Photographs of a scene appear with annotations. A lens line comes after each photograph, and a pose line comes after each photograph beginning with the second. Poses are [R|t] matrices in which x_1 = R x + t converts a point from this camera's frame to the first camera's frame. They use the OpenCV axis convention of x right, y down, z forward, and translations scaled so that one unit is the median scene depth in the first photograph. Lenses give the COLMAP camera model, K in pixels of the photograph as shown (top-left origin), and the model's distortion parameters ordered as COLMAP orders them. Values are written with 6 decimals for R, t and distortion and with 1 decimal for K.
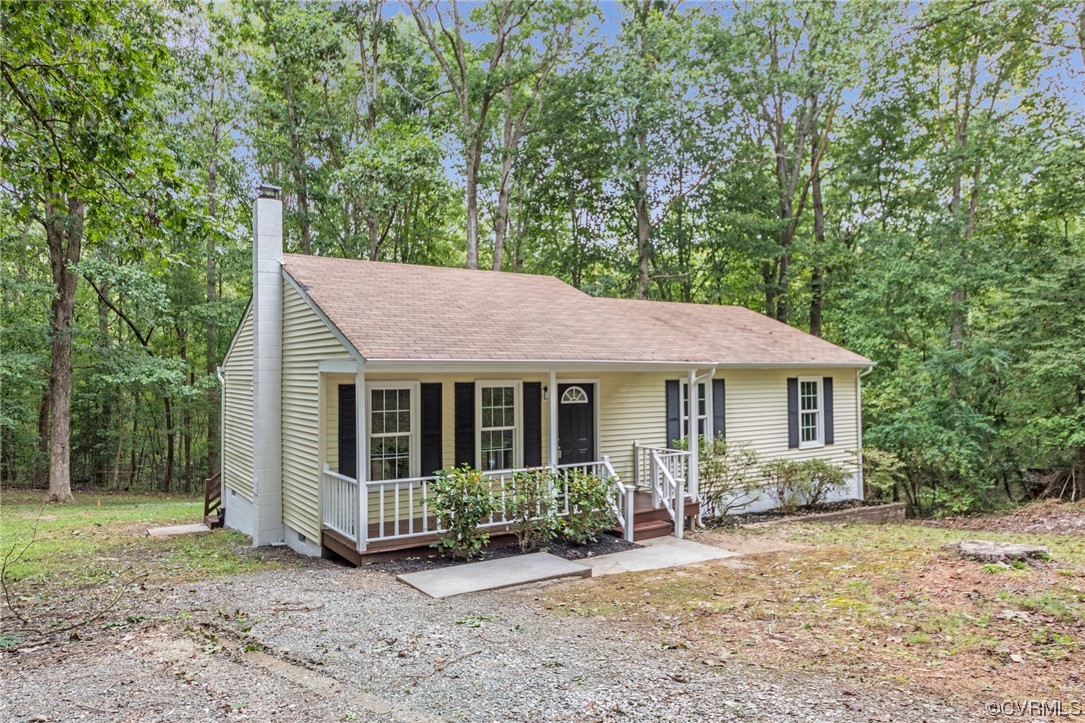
lens RADIAL K [[738.0, 0, 542.0], [0, 738.0, 355.4], [0, 0, 1]] dist [0.002946, 0.002513]
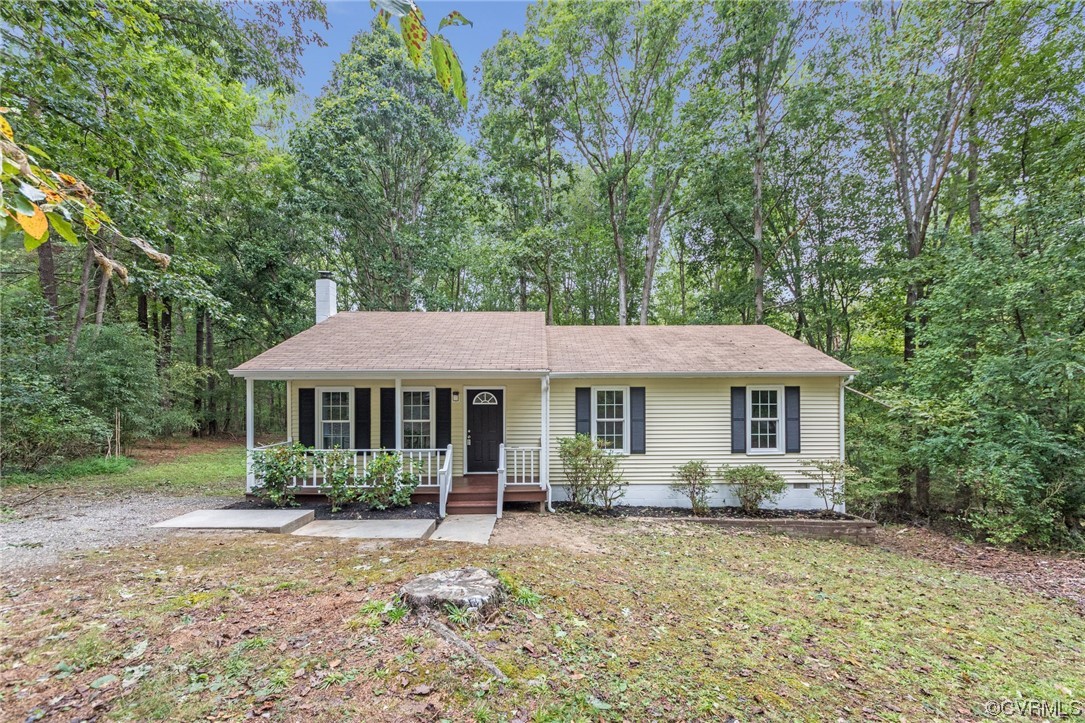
lens RADIAL K [[460.9, 0, 545.1], [0, 460.9, 372.6], [0, 0, 1]] dist [-0.000976, -0.000432]
pose [[0.828649, -0.005200, -0.559745, 0.547801], [0.010901, 0.999917, 0.006849, 0.002313], [0.559663, -0.011777, 0.828637, 0.332368]]
